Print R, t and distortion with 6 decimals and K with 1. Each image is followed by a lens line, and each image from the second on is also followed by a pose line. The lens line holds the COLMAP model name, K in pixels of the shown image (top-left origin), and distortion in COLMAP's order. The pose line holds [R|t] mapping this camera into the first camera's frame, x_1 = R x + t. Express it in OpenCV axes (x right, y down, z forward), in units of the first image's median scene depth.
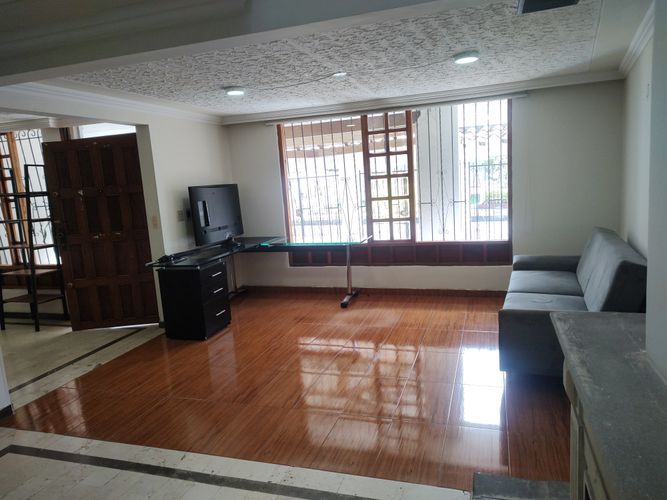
lens RADIAL K [[470.2, 0, 333.5], [0, 470.2, 250.0], [0, 0, 1]] dist [0.040595, -0.001786]
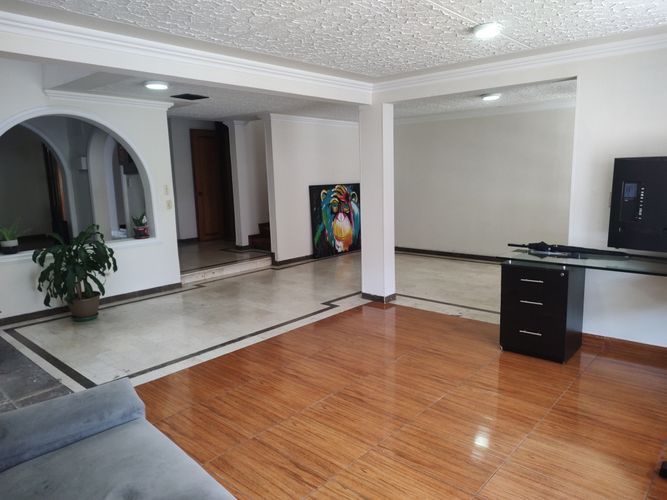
lens RADIAL K [[473.6, 0, 333.5], [0, 473.6, 250.0], [0, 0, 1]] dist [0.008831, -0.002079]
pose [[-0.392260, 0.228918, -0.890915, 0.473574], [-0.094775, 0.953326, 0.286683, -0.161408], [0.914959, 0.196890, -0.352256, 0.872773]]
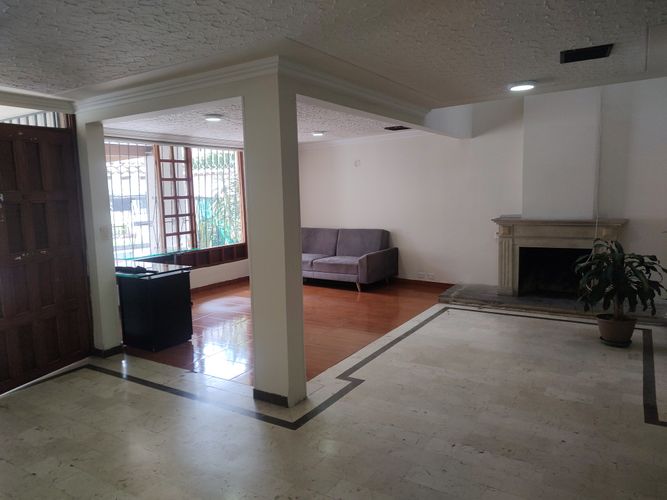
lens RADIAL K [[473.6, 0, 333.5], [0, 473.6, 250.0], [0, 0, 1]] dist [0.008831, -0.002079]
pose [[0.242086, -0.054926, 0.968699, -1.057166], [0.166315, 0.985968, 0.014342, 0.028471], [-0.955894, 0.157637, 0.247824, 0.359118]]
